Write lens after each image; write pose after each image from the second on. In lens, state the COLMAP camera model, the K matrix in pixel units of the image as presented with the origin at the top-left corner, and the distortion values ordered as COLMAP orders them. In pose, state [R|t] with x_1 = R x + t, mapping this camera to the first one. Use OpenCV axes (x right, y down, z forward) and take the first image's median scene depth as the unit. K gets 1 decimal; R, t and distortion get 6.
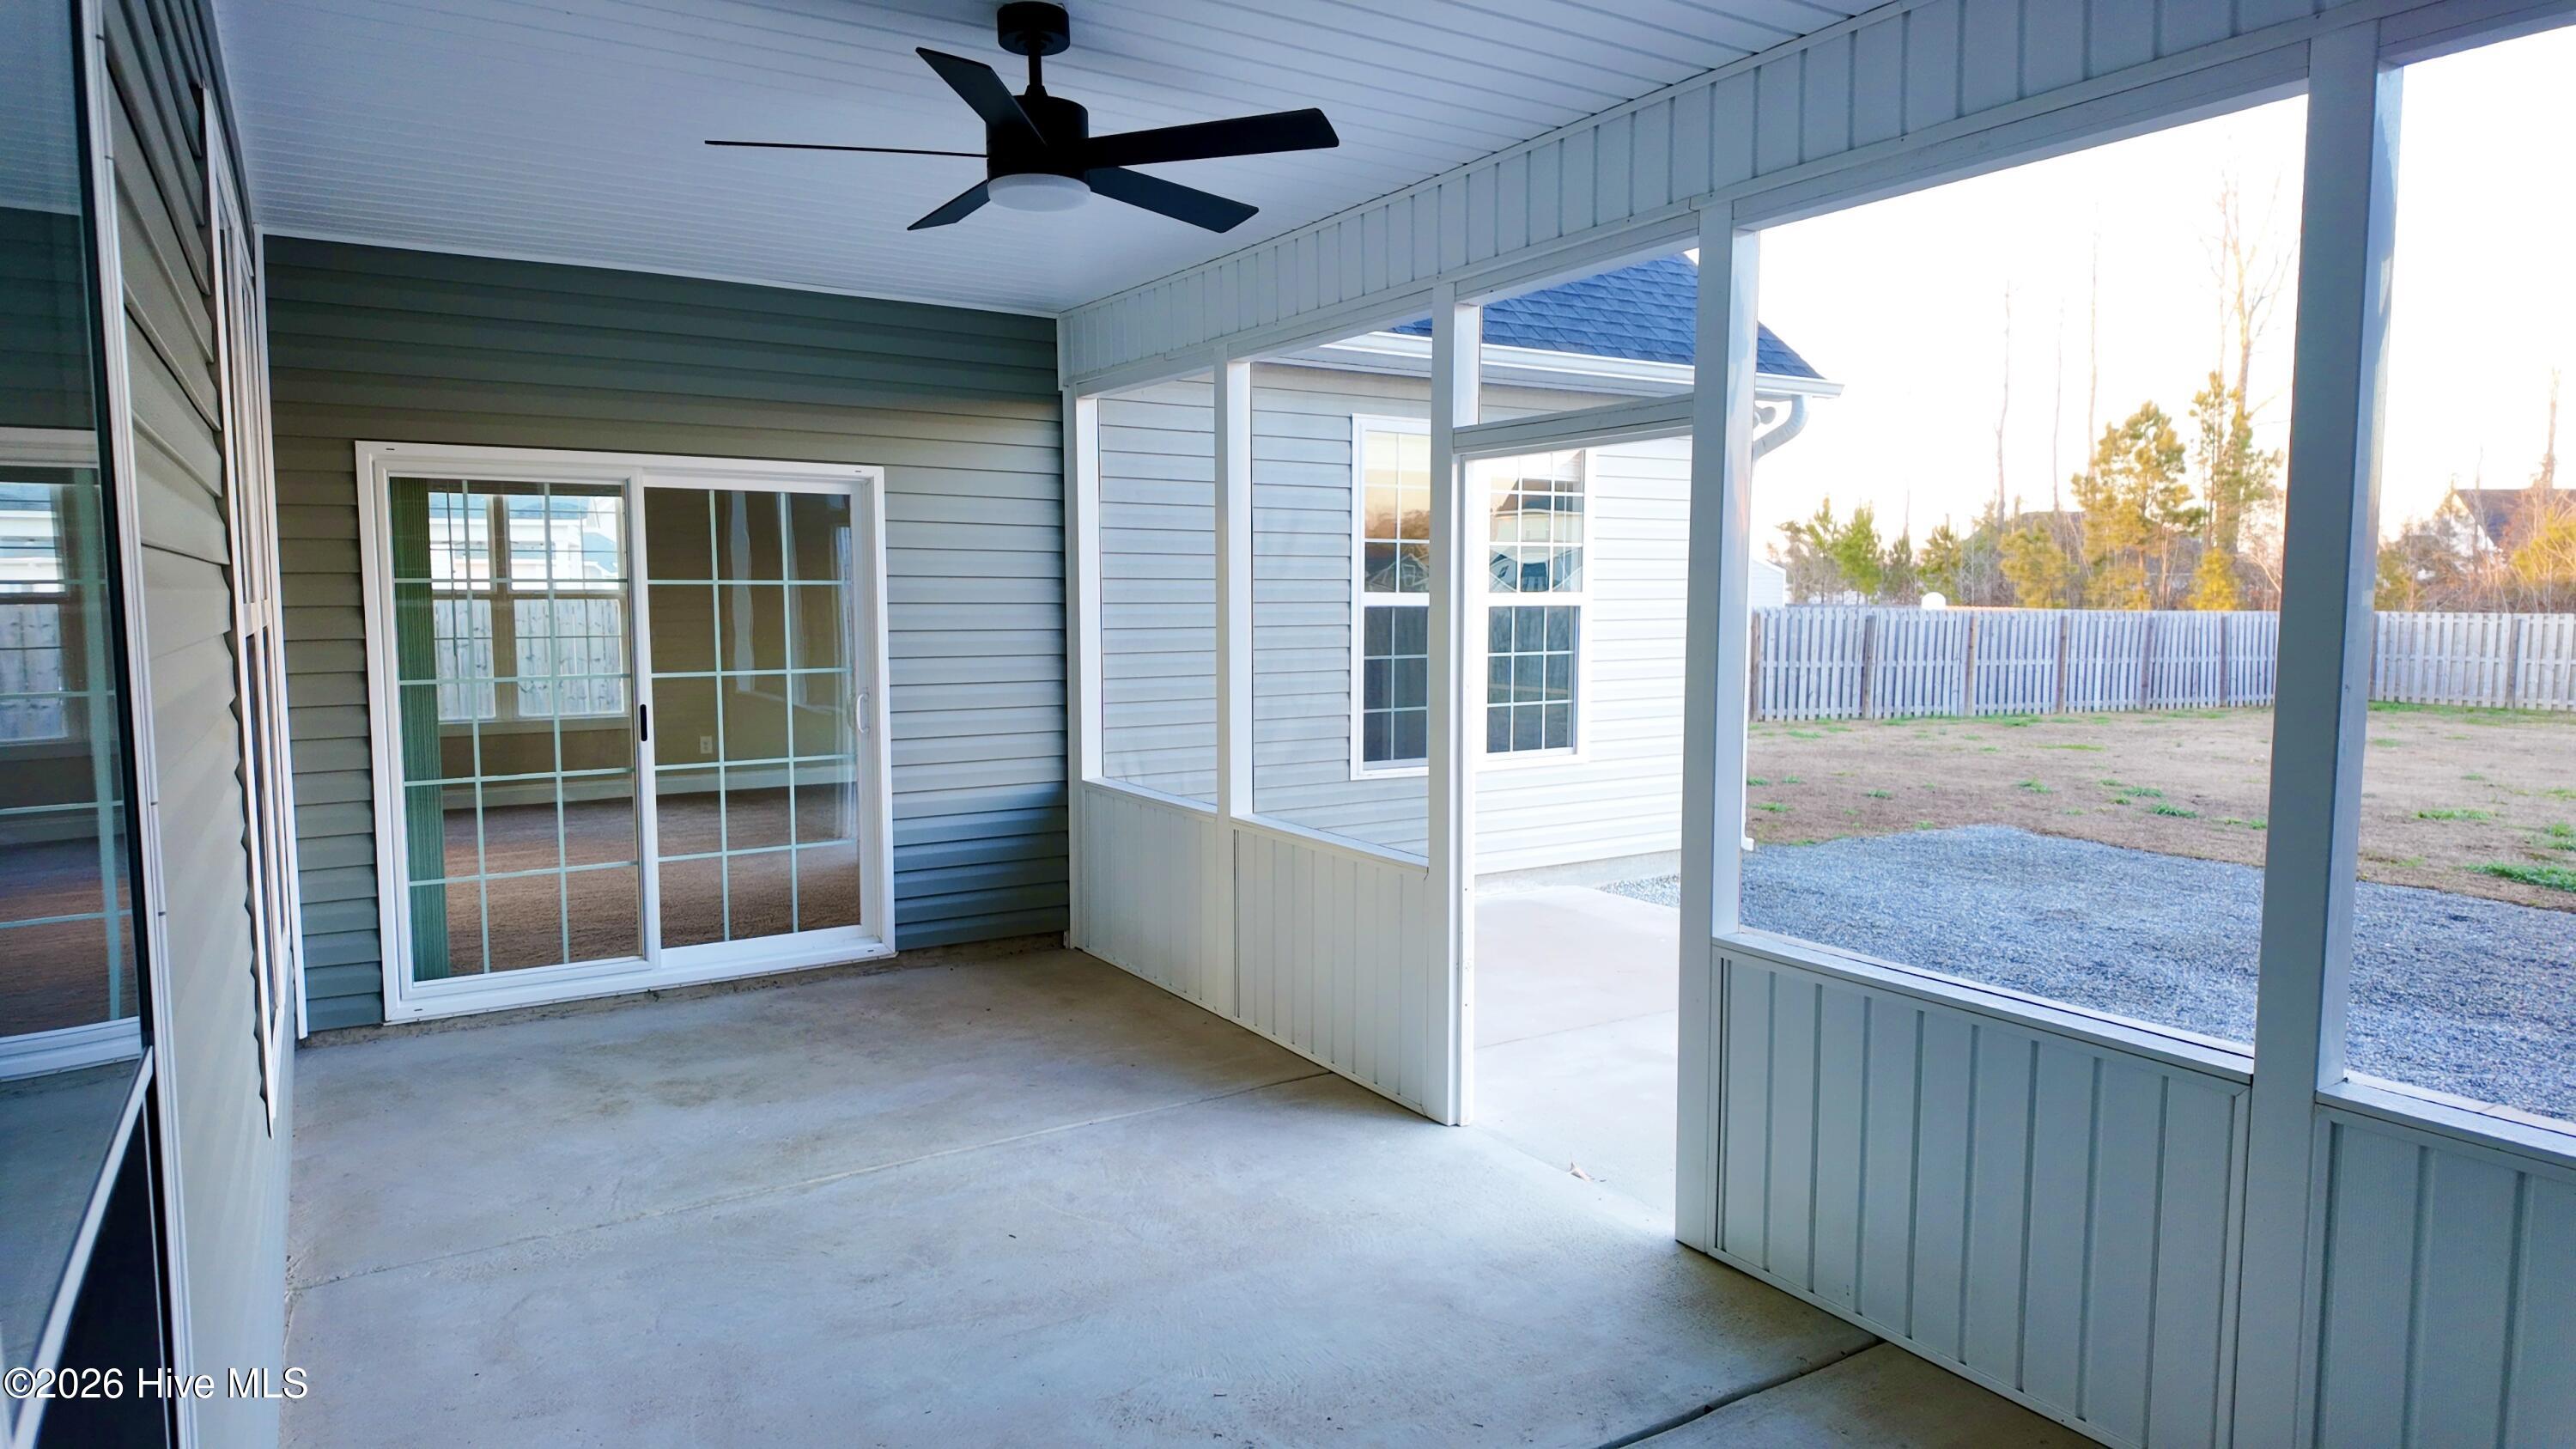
lens RADIAL K [[1496.8, 0, 1274.2], [0, 1496.8, 710.4], [0, 0, 1]] dist [0.019830, -0.001022]
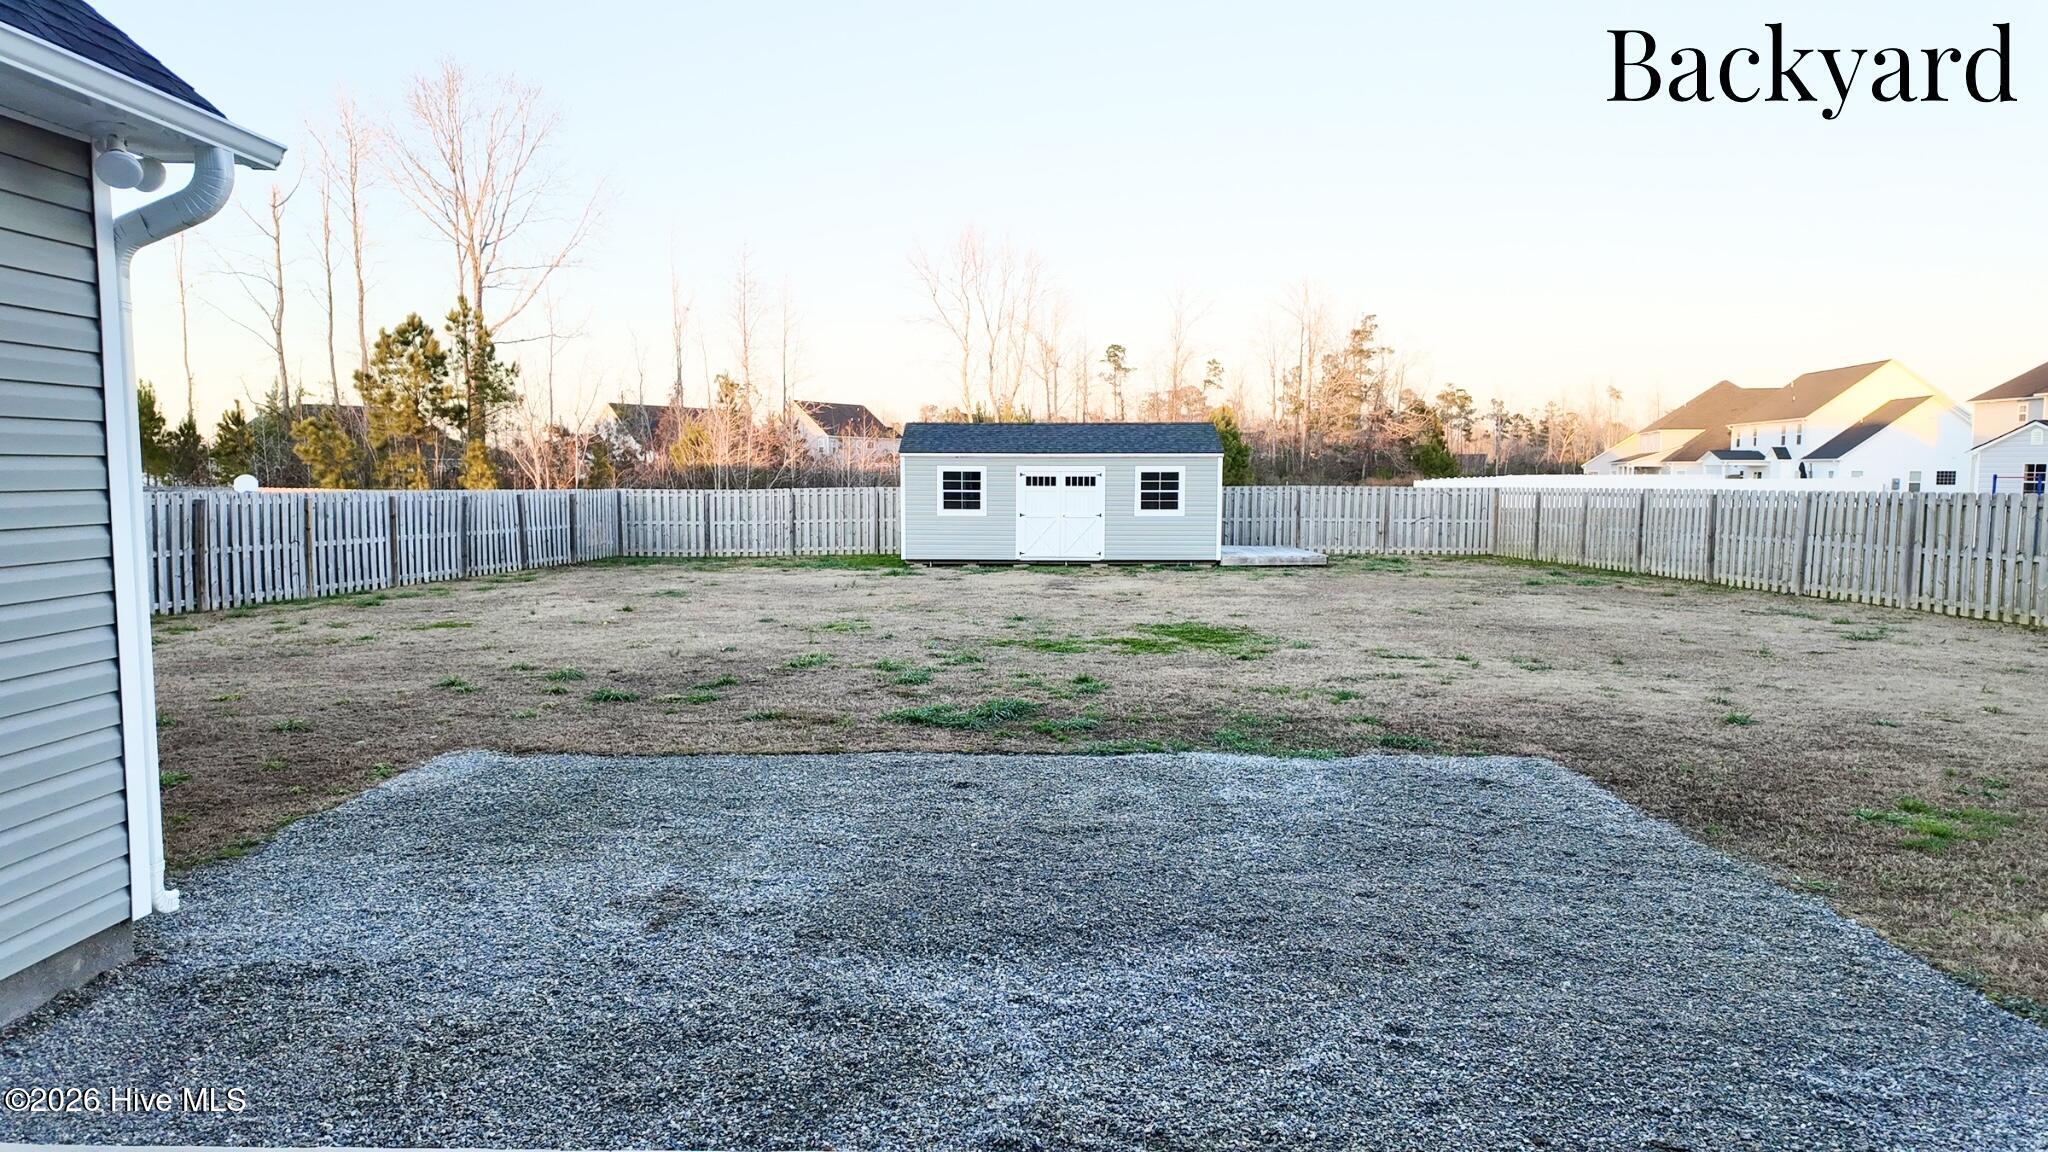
lens RADIAL K [[1204.1, 0, 1041.3], [0, 1204.1, 566.7], [0, 0, 1]] dist [0.005871, -0.006845]
pose [[0.526214, -0.066409, 0.847755, 0.033181], [0.067118, 0.997079, 0.036445, -0.012399], [-0.847699, 0.037722, 0.529135, 0.146563]]
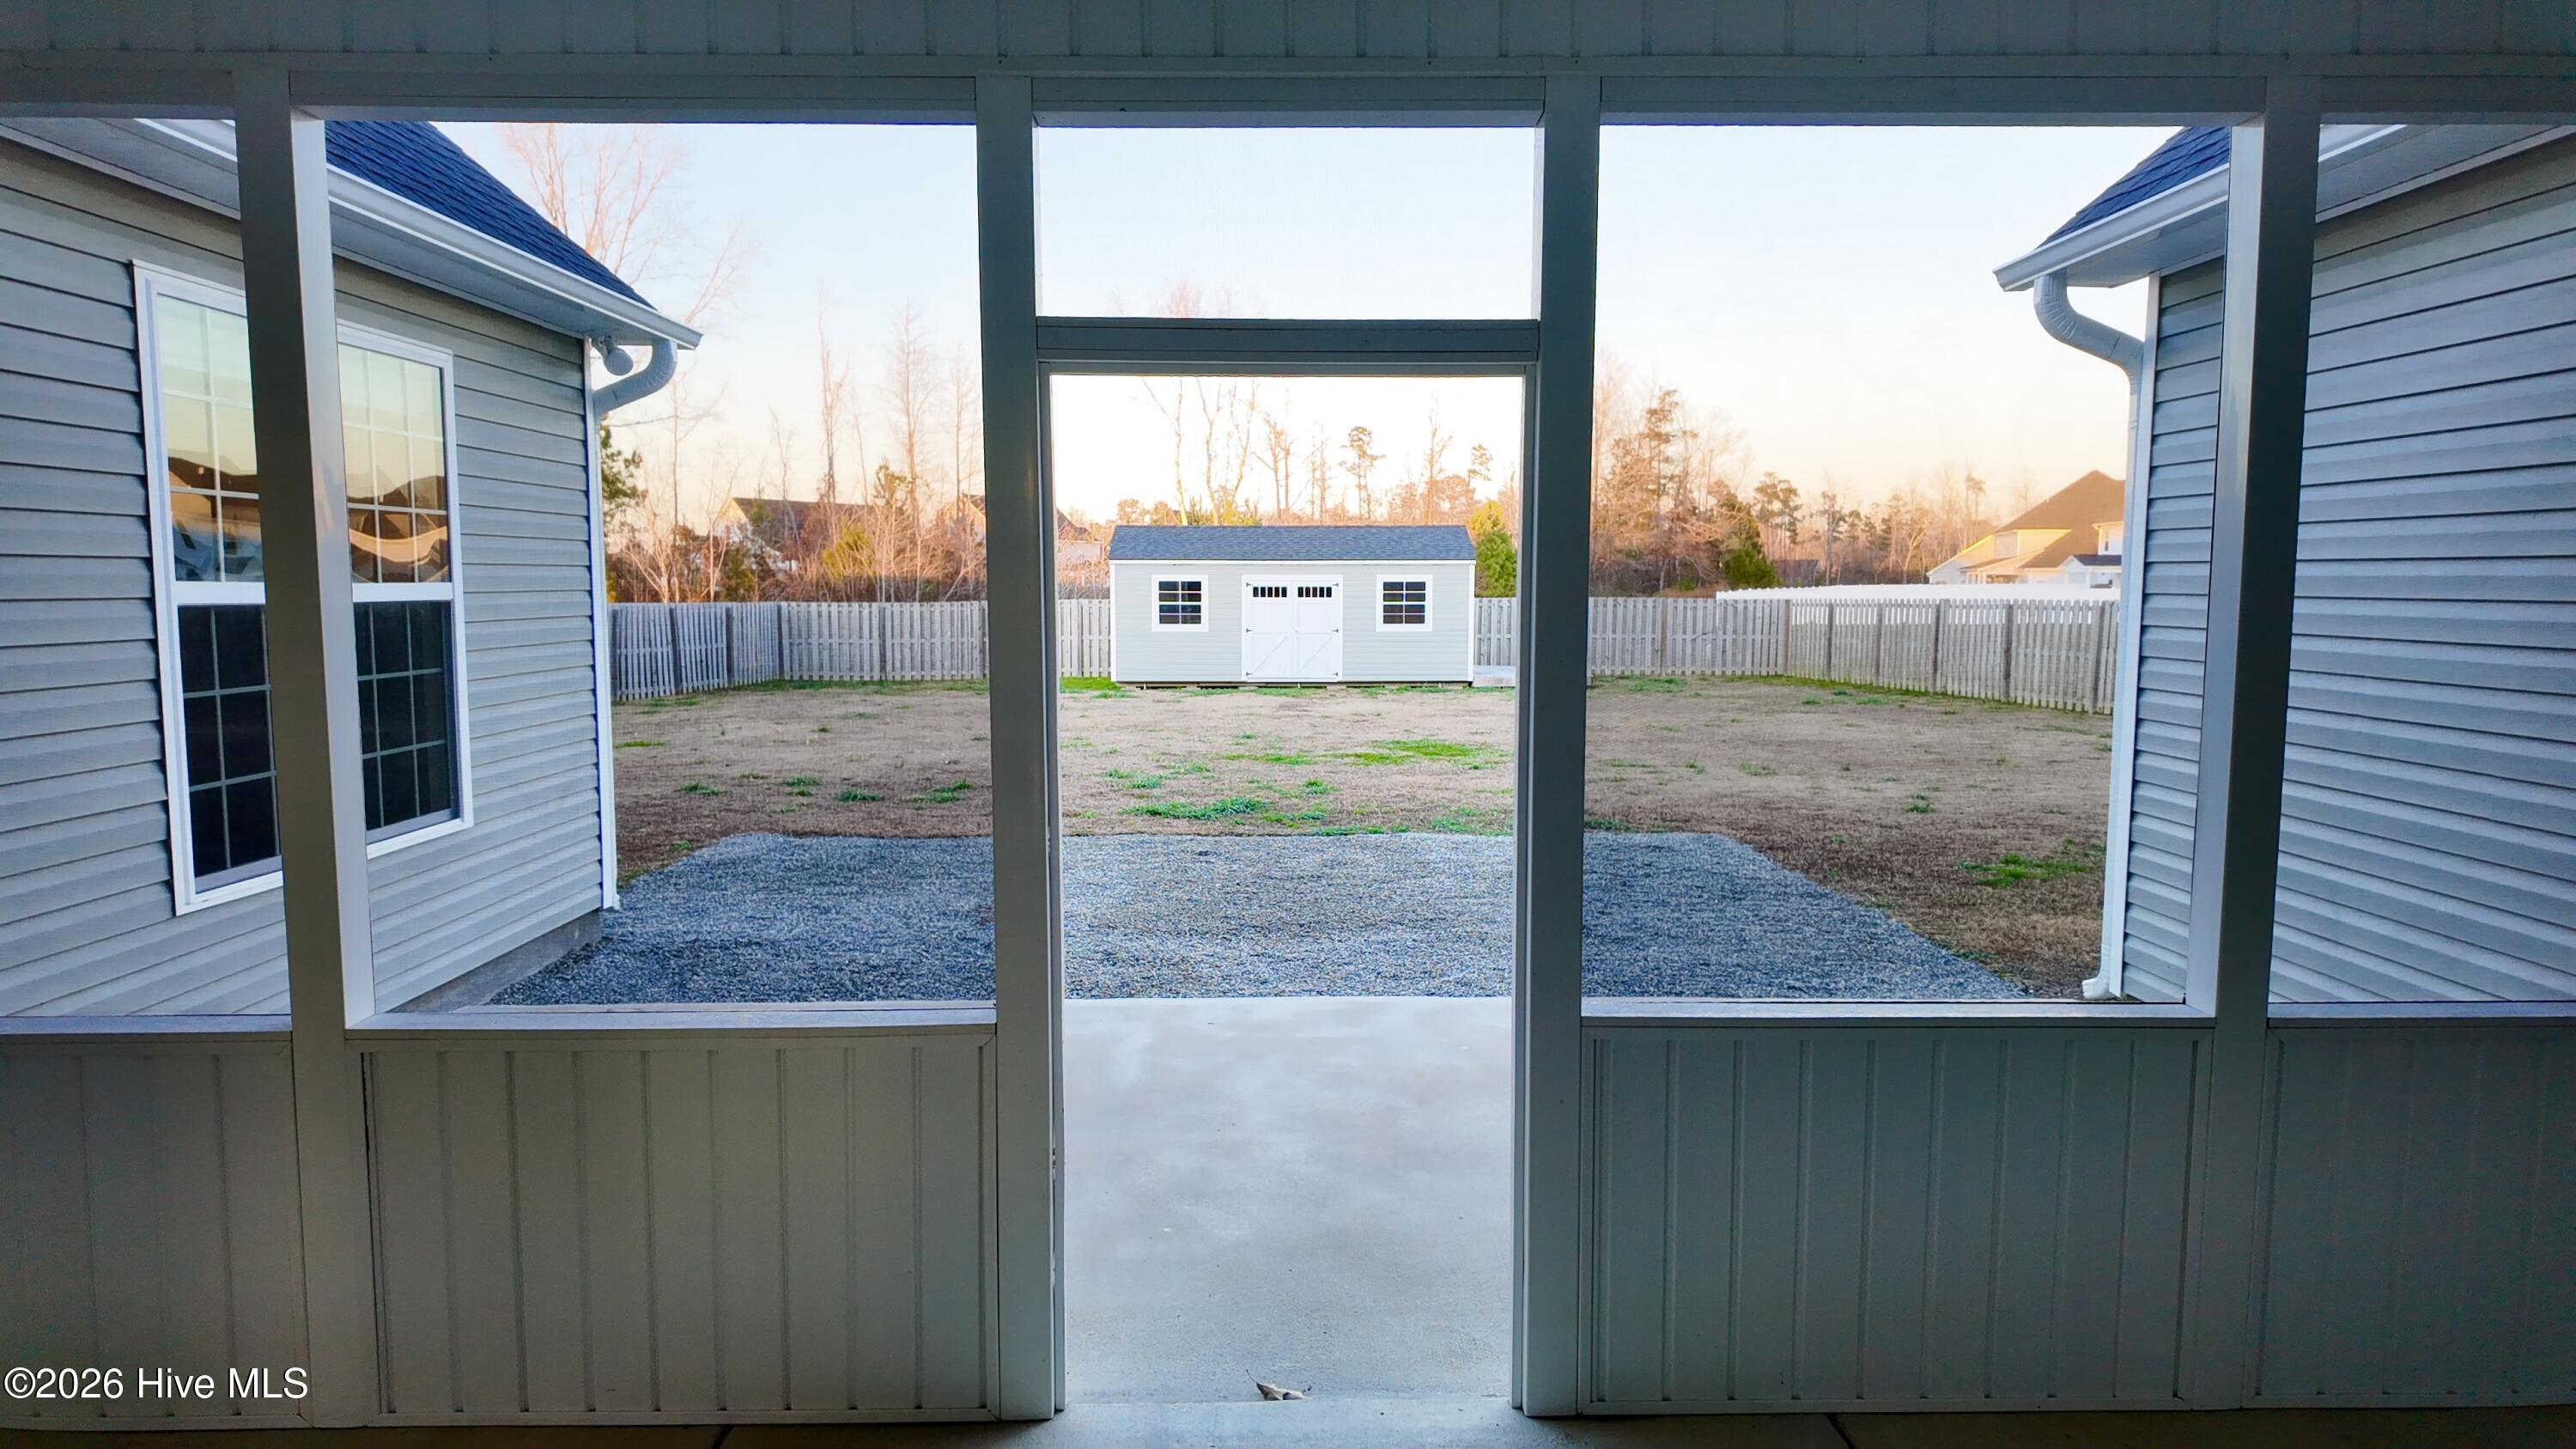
lens RADIAL K [[1496.8, 0, 1288.9], [0, 1496.8, 712.0], [0, 0, 1]] dist [0.019830, -0.001022]
pose [[0.515232, -0.074076, 0.853844, -0.057204], [0.069006, 0.996609, 0.044822, -0.007042], [-0.854268, 0.035827, 0.518596, 0.091530]]
